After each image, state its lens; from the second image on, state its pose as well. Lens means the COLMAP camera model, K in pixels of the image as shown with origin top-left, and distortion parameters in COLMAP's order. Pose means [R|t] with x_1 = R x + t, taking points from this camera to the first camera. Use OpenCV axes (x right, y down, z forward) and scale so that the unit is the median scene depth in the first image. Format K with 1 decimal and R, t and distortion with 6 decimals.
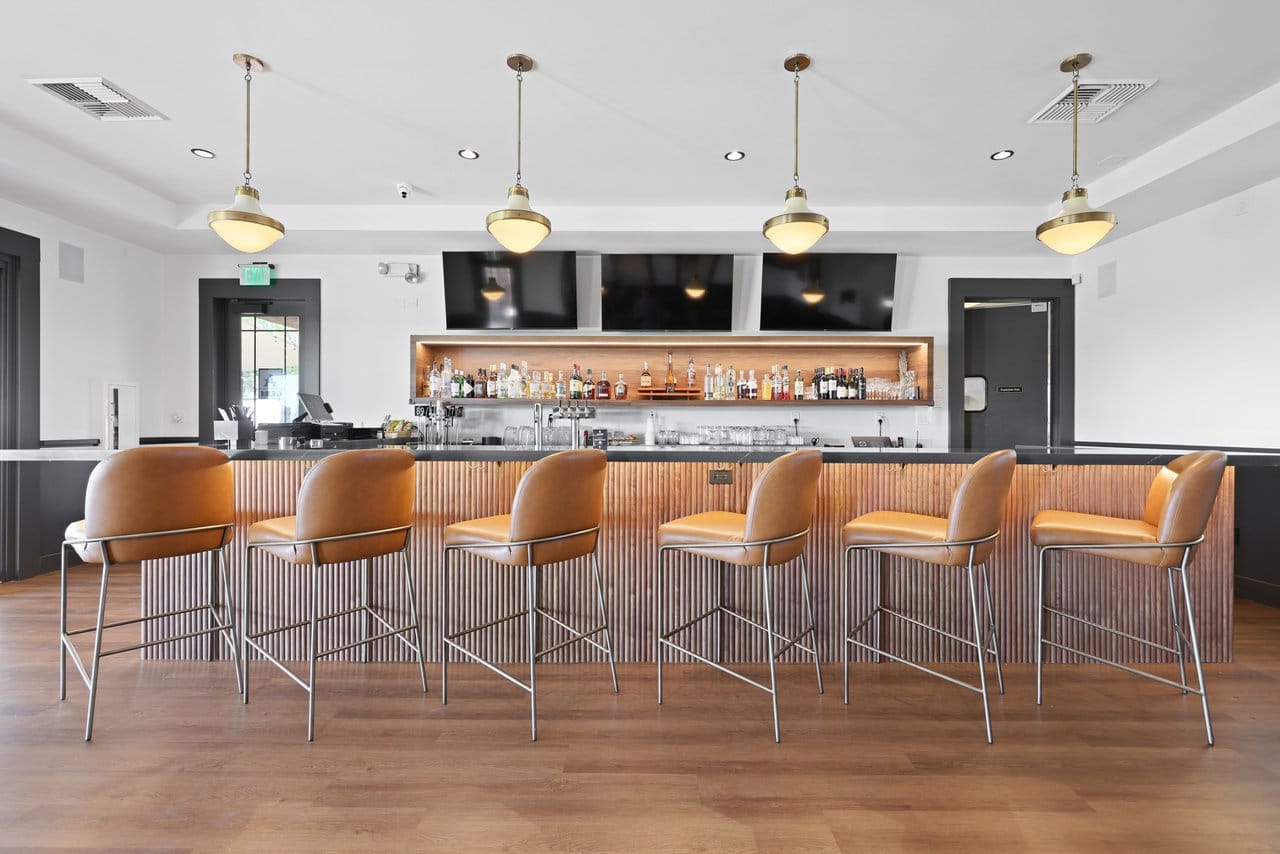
lens RADIAL K [[572.9, 0, 640.0], [0, 572.9, 427.0], [0, 0, 1]] dist [0.000487, 0.000094]
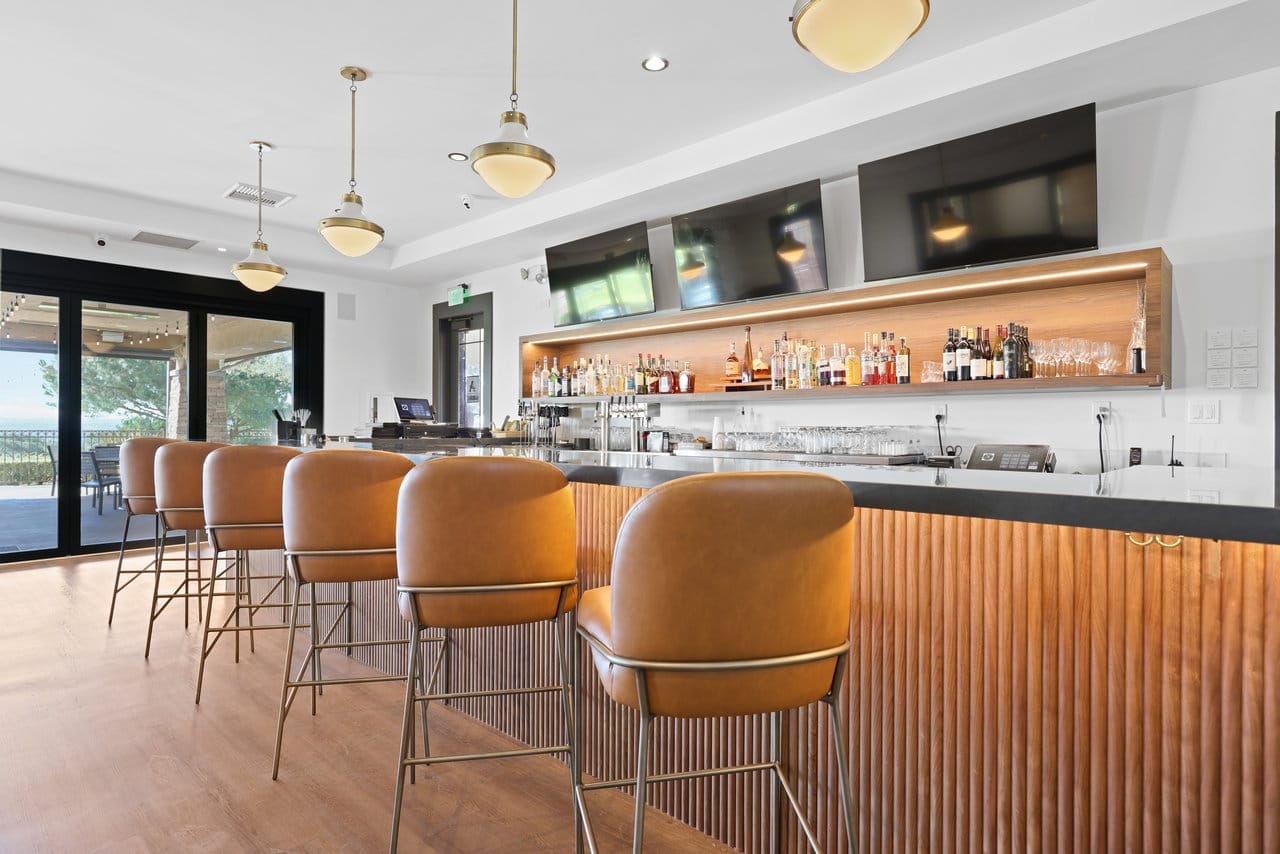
lens RADIAL K [[679.3, 0, 640.0], [0, 679.3, 427.0], [0, 0, 1]] dist [-0.003837, -0.000723]
pose [[0.736799, 0.001337, -0.676111, 0.566254], [-0.004897, 0.999982, -0.003359, 0.003462], [0.676094, 0.005786, 0.736792, 0.252177]]
